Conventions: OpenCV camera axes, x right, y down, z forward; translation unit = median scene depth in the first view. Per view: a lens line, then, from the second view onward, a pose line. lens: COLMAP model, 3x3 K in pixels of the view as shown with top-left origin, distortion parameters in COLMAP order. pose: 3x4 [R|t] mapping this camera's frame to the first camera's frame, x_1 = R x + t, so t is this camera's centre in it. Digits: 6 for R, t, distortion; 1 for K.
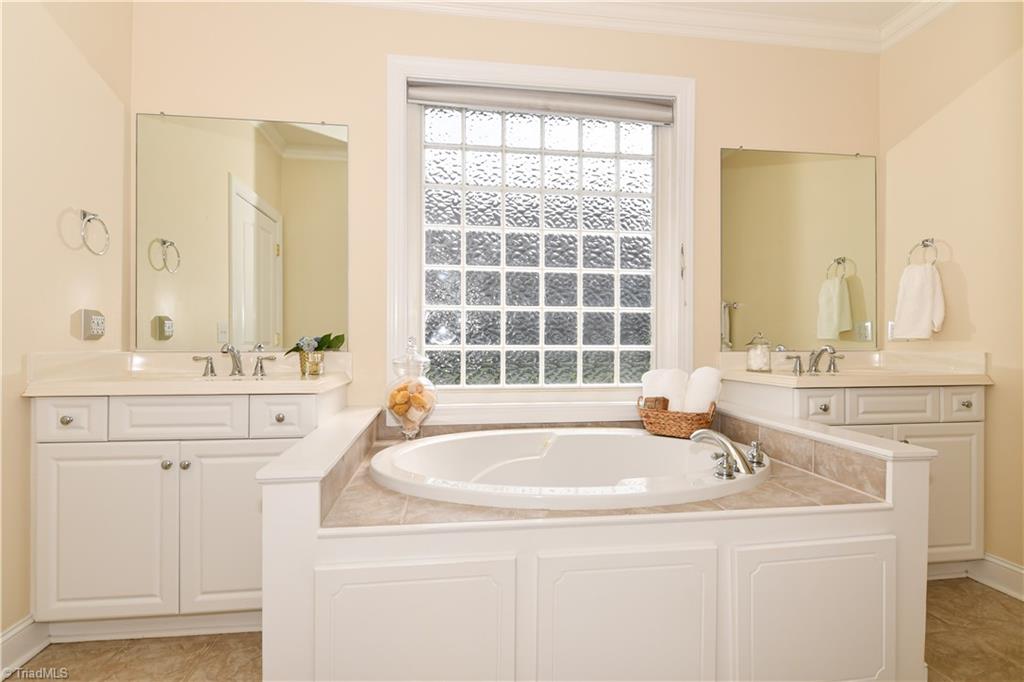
lens RADIAL K [[497.8, 0, 516.4], [0, 497.8, 344.7], [0, 0, 1]] dist [0.013793, -0.007645]
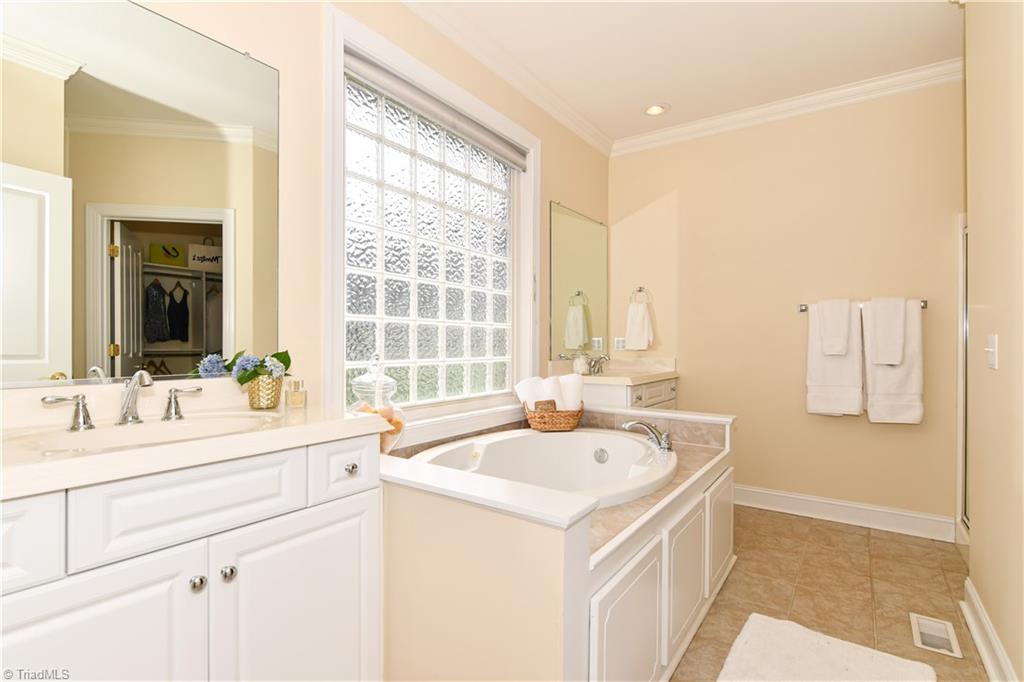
lens RADIAL K [[497.8, 0, 520.0], [0, 497.8, 341.0], [0, 0, 1]] dist [0.013793, -0.007645]
pose [[0.673767, 0.003615, 0.738935, -0.656860], [0.003228, 0.999964, -0.007835, -0.029464], [-0.738937, 0.007664, 0.673731, 0.237674]]
